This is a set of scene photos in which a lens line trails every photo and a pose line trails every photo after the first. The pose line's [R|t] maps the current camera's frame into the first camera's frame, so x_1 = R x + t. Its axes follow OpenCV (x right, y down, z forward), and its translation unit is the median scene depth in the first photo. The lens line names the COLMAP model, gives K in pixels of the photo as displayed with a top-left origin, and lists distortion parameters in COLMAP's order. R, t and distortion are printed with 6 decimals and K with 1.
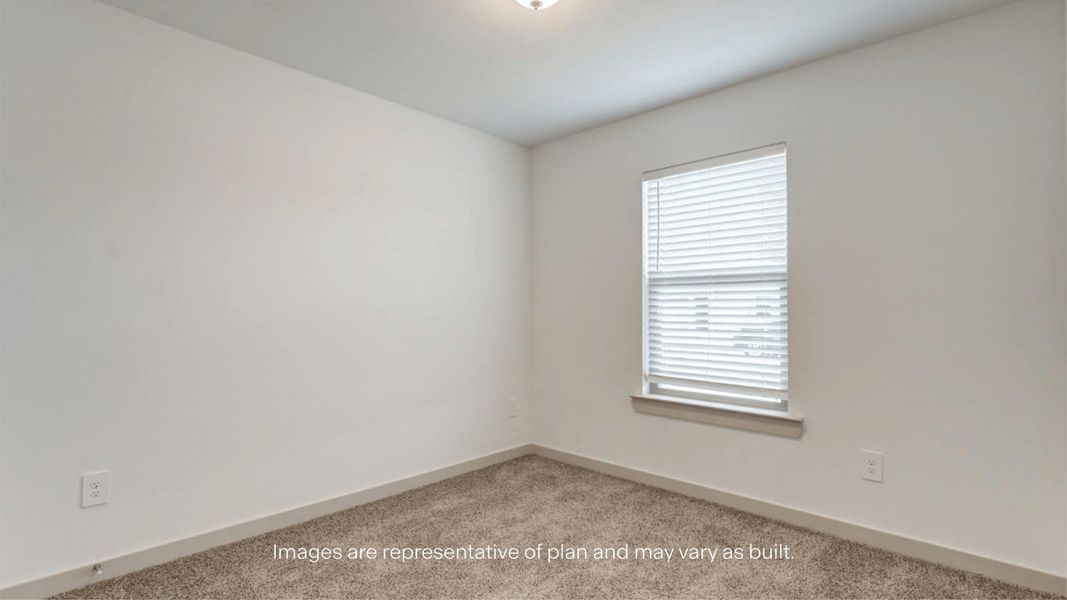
lens RADIAL K [[1354.2, 0, 533.5], [0, 1354.2, 300.0], [0, 0, 1]] dist [0.003792, 0.002784]
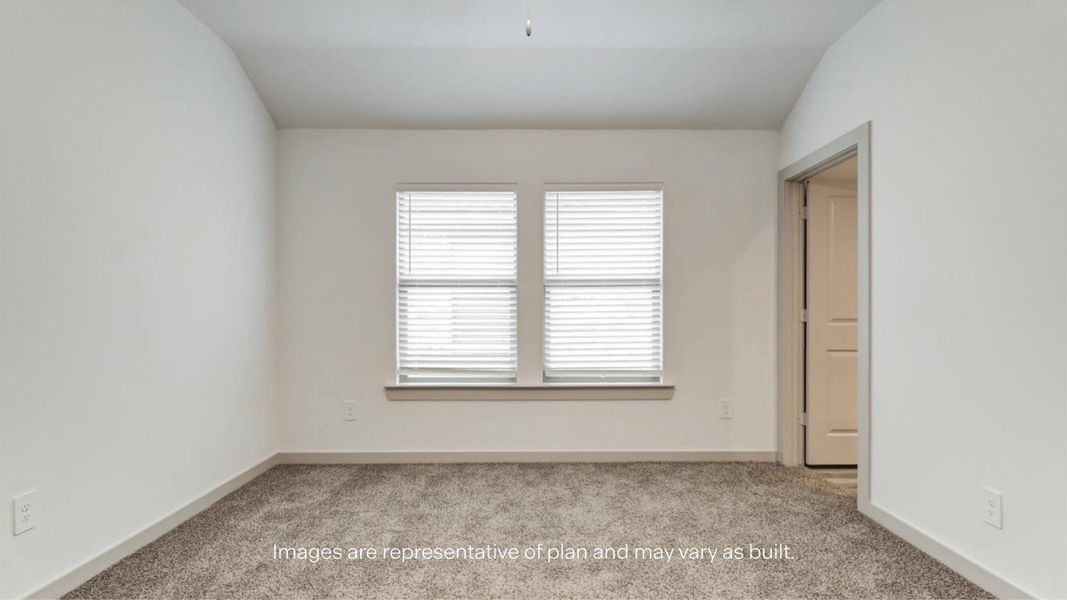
lens RADIAL K [[530.4, 0, 531.6], [0, 530.4, 308.5], [0, 0, 1]] dist [0.001037, 0.000207]
pose [[0.352929, 0.000494, 0.935650, -0.292227], [-0.004369, 0.999990, 0.001120, 0.007385], [-0.935640, -0.004483, 0.352928, 0.752594]]
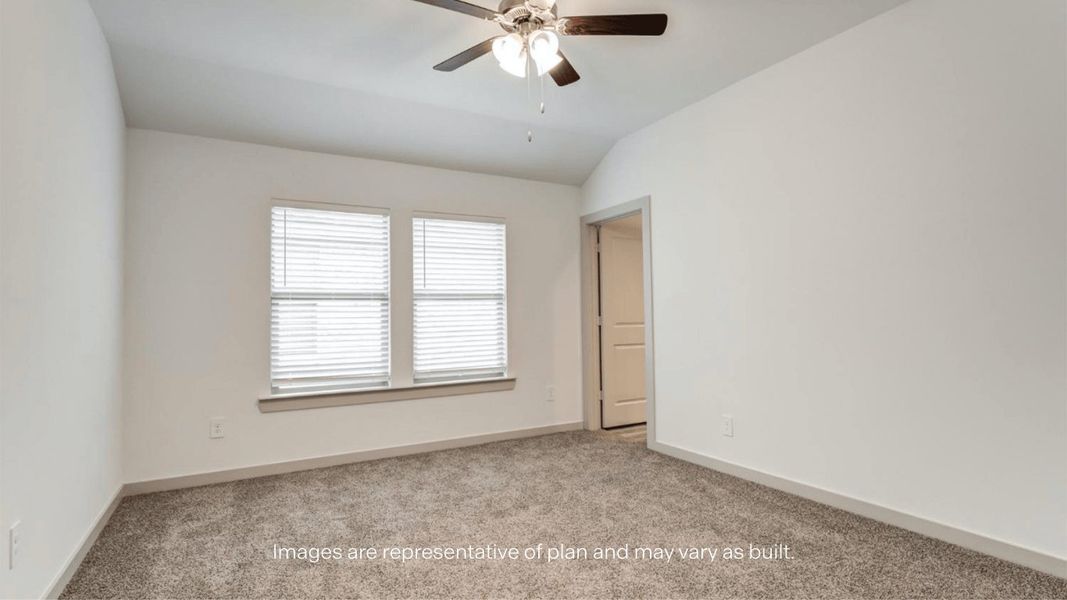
lens RADIAL K [[530.4, 0, 531.6], [0, 530.4, 308.5], [0, 0, 1]] dist [0.001037, 0.000207]
pose [[-0.153149, 0.026864, 0.987838, -0.392382], [0.014667, 0.999582, -0.024910, 0.012270], [-0.988094, 0.010674, -0.153479, 0.863873]]
